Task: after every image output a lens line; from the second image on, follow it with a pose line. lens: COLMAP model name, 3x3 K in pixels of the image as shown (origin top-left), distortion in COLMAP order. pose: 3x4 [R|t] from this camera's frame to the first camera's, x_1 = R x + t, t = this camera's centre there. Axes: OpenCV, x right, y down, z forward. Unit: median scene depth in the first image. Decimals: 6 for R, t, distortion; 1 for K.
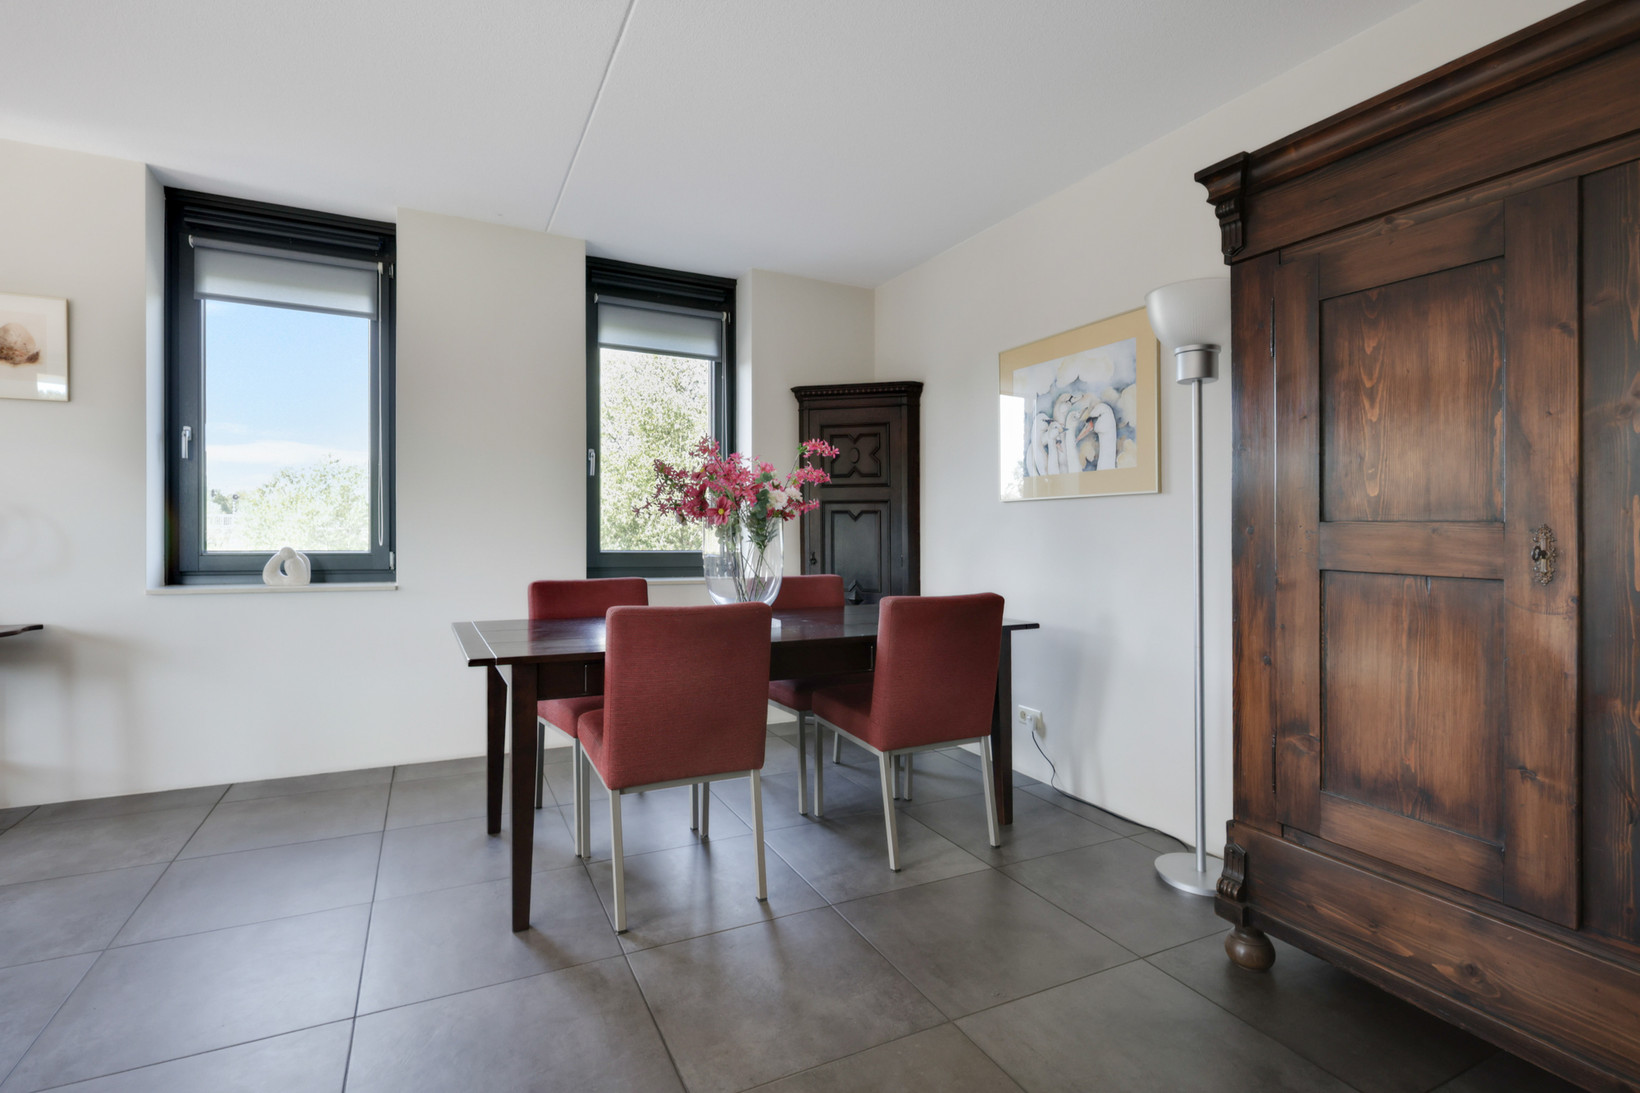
lens RADIAL K [[781.1, 0, 826.2], [0, 781.1, 525.8], [0, 0, 1]] dist [0.004681, -0.001755]
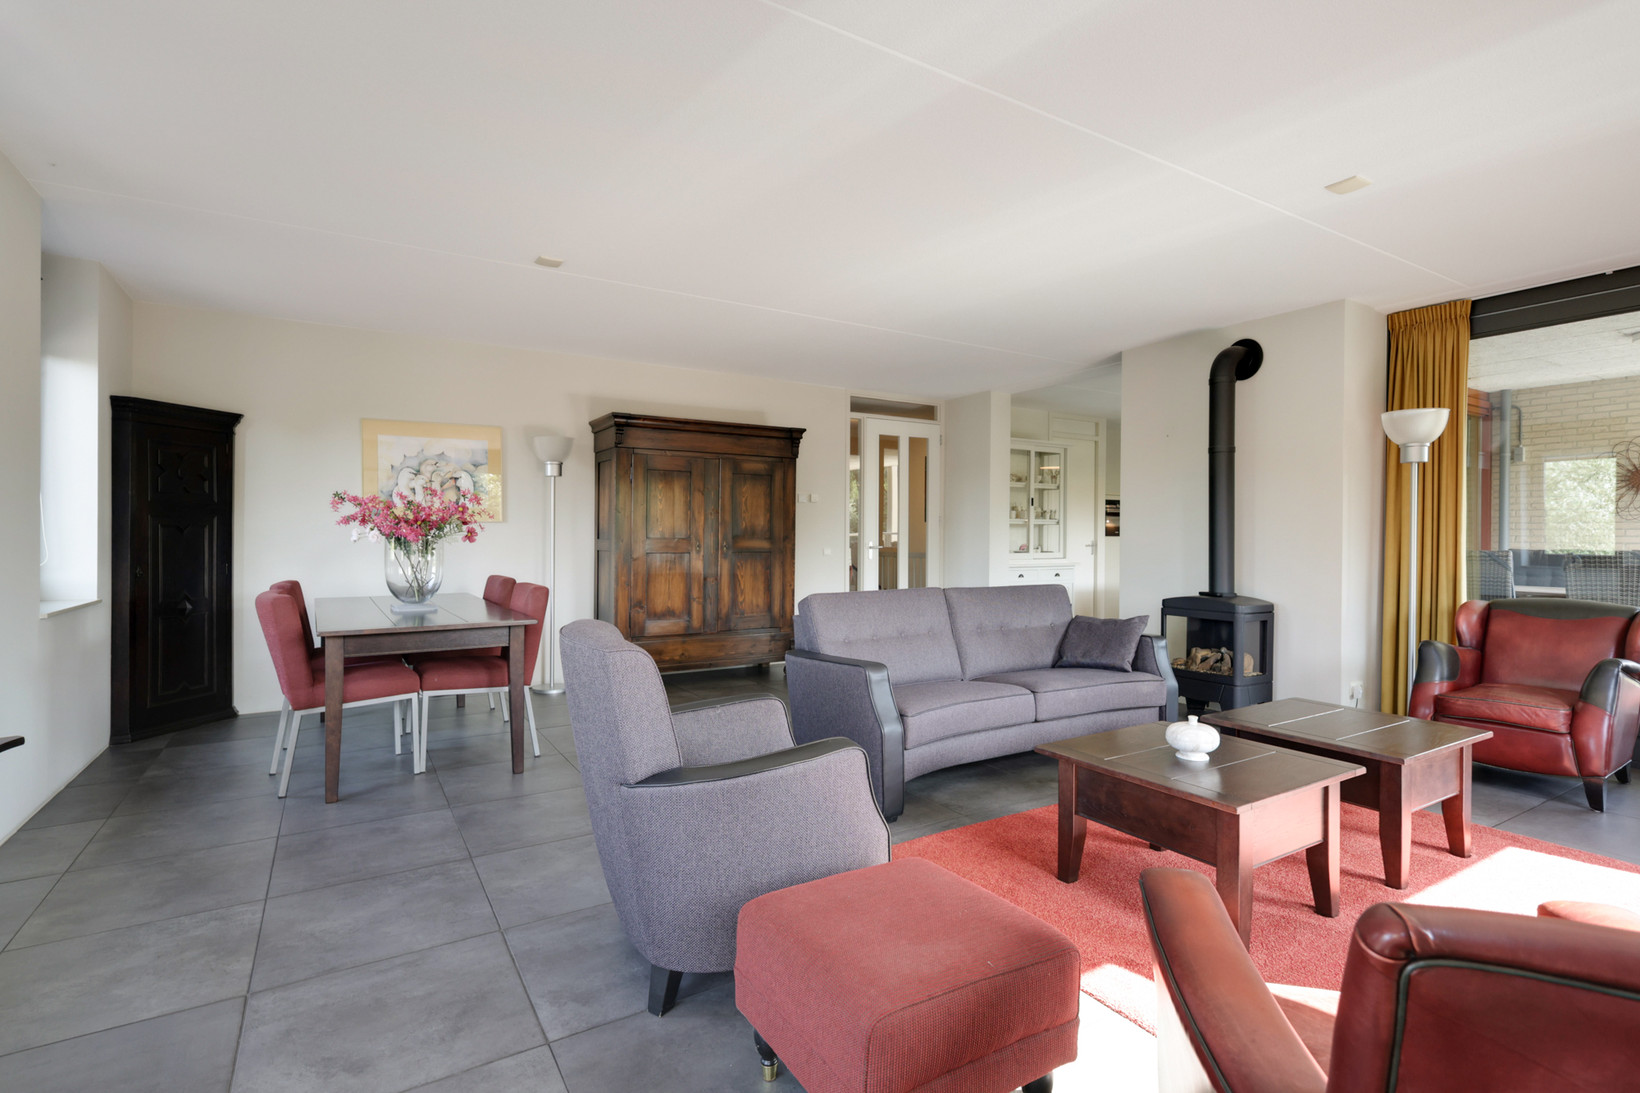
lens RADIAL K [[781.1, 0, 850.3], [0, 781.1, 537.6], [0, 0, 1]] dist [0.004681, -0.001755]
pose [[-0.123771, -0.014373, 0.992207, -1.622119], [-0.008739, 0.999872, 0.013394, -0.035140], [-0.992272, -0.007013, -0.123881, 0.345756]]
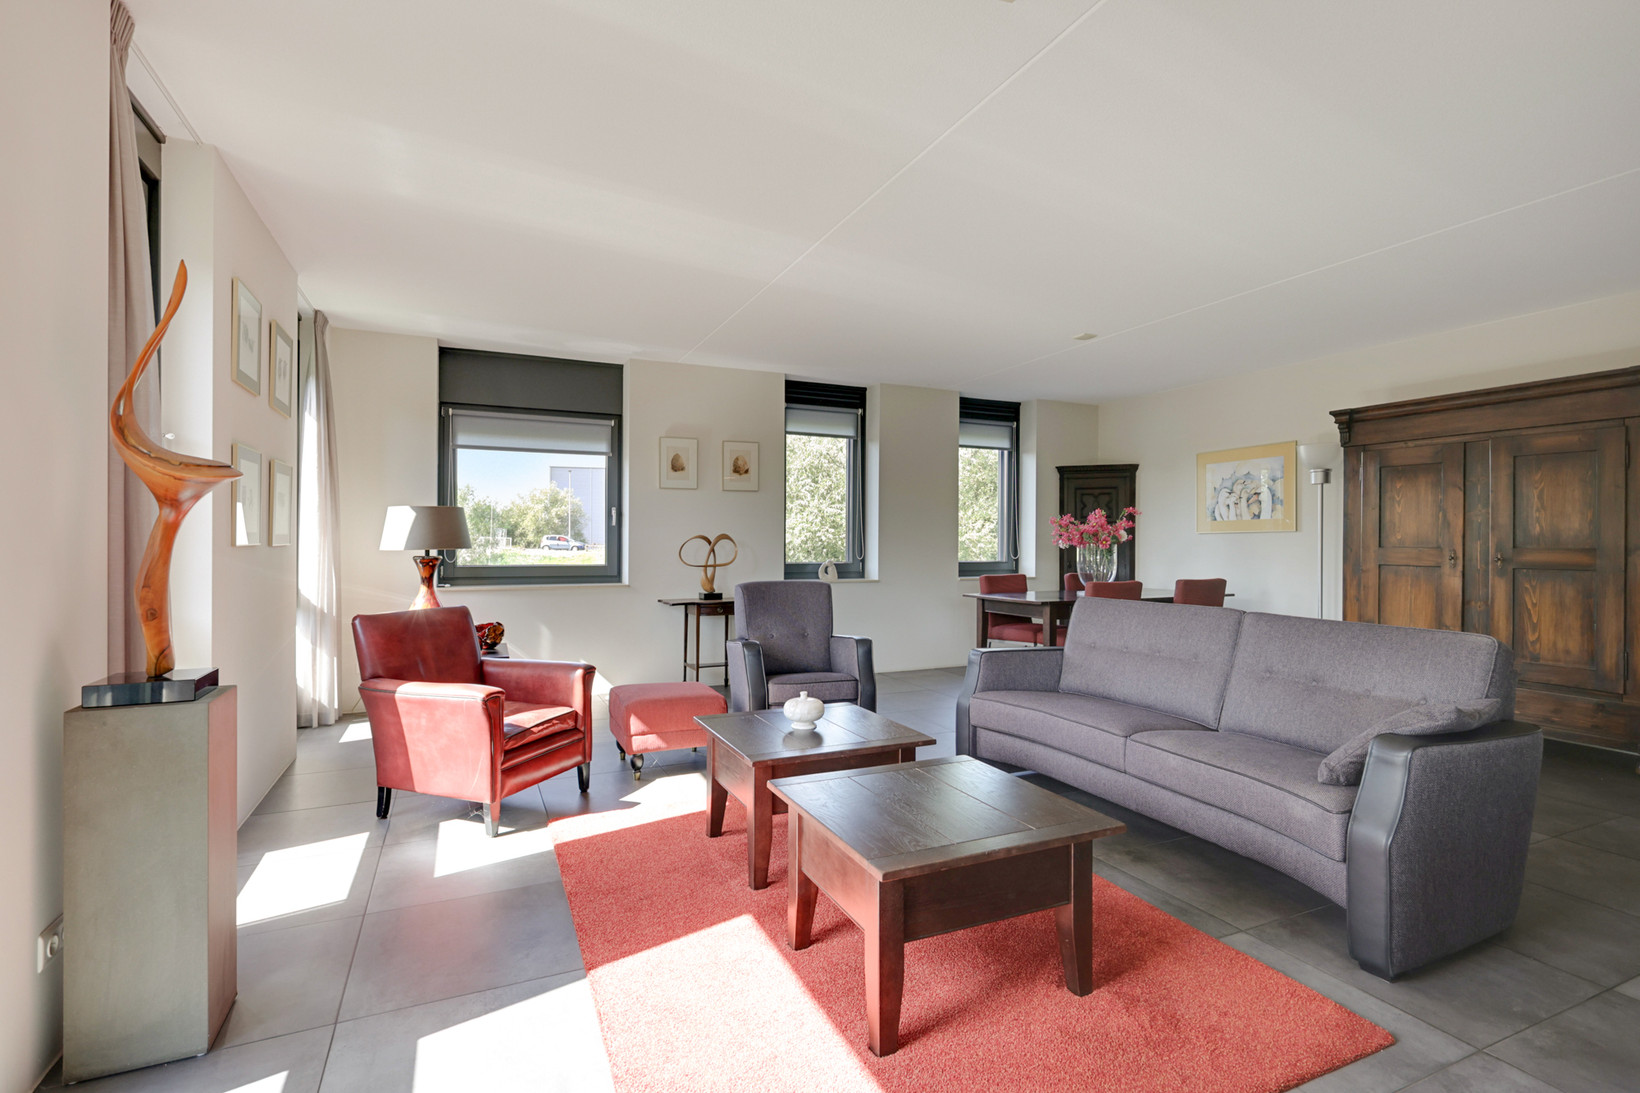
lens RADIAL K [[781.1, 0, 817.7], [0, 781.1, 558.3], [0, 0, 1]] dist [0.004681, -0.001755]
pose [[0.999610, -0.006043, -0.027260, -0.785182], [0.006750, 0.999641, 0.025914, -0.031138], [0.027093, -0.026088, 0.999292, -1.118677]]
